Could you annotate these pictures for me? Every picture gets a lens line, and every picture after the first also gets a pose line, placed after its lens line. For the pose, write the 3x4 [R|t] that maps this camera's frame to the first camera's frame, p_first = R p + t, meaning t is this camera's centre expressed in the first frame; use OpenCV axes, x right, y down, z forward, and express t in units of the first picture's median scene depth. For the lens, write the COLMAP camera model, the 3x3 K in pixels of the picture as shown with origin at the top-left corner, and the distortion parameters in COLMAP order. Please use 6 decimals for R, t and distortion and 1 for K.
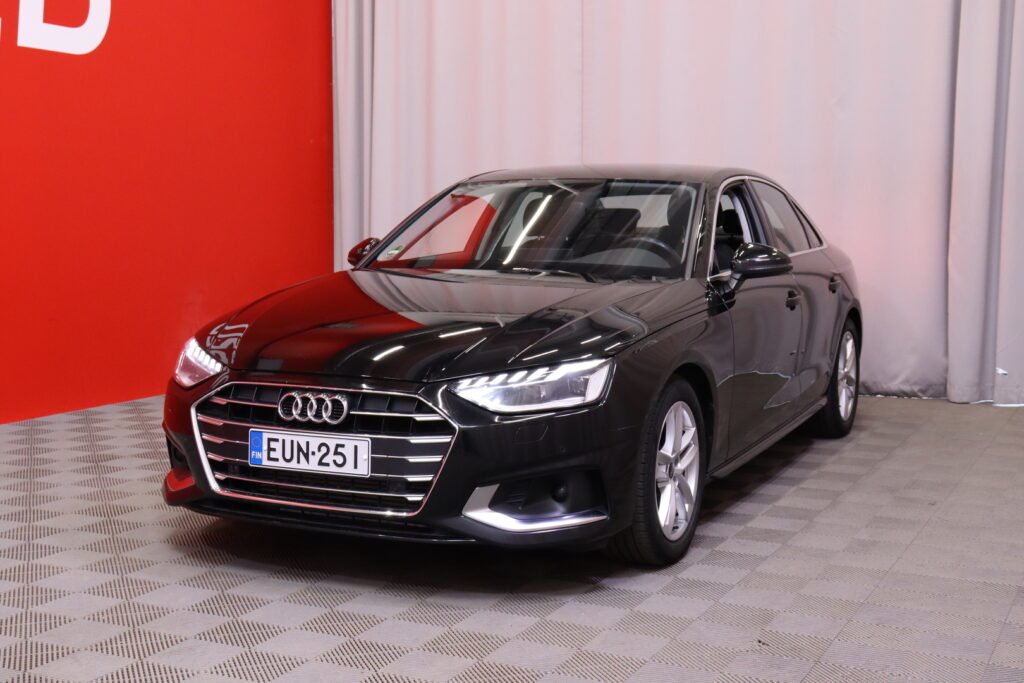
lens RADIAL K [[1301.1, 0, 508.1], [0, 1301.1, 344.4], [0, 0, 1]] dist [0.090756, 0.000000]
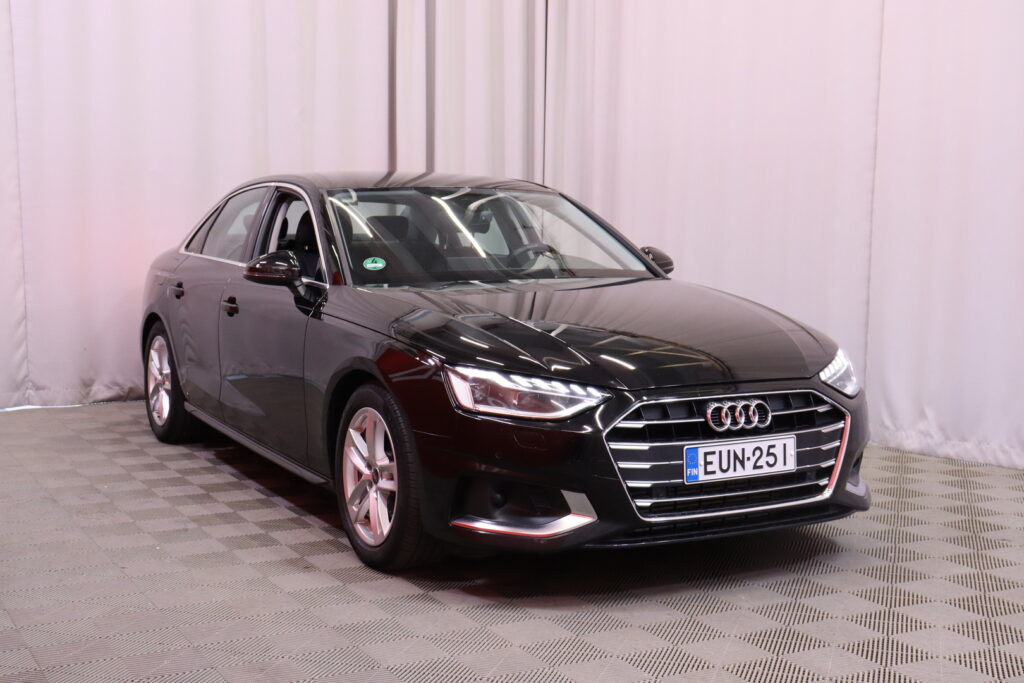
lens RADIAL K [[1301.1, 0, 514.2], [0, 1301.1, 346.6], [0, 0, 1]] dist [0.090756, 0.000000]
pose [[0.581305, -0.081141, 0.809630, -1.079369], [0.081469, 0.995820, 0.041308, -0.061956], [-0.809597, 0.041947, 0.585486, 0.541065]]
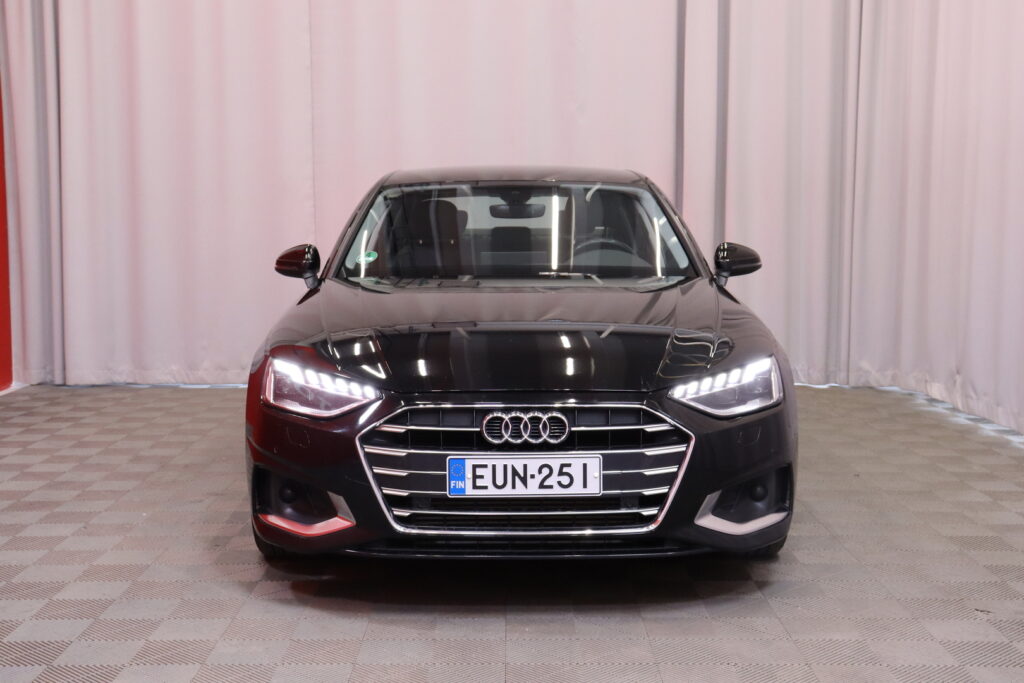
lens RADIAL K [[1301.1, 0, 509.7], [0, 1301.1, 340.7], [0, 0, 1]] dist [0.090756, 0.000000]
pose [[0.894381, -0.049911, 0.444514, -0.569824], [0.050860, 0.998658, 0.009799, -0.022905], [-0.444406, 0.013844, 0.895718, 0.173466]]
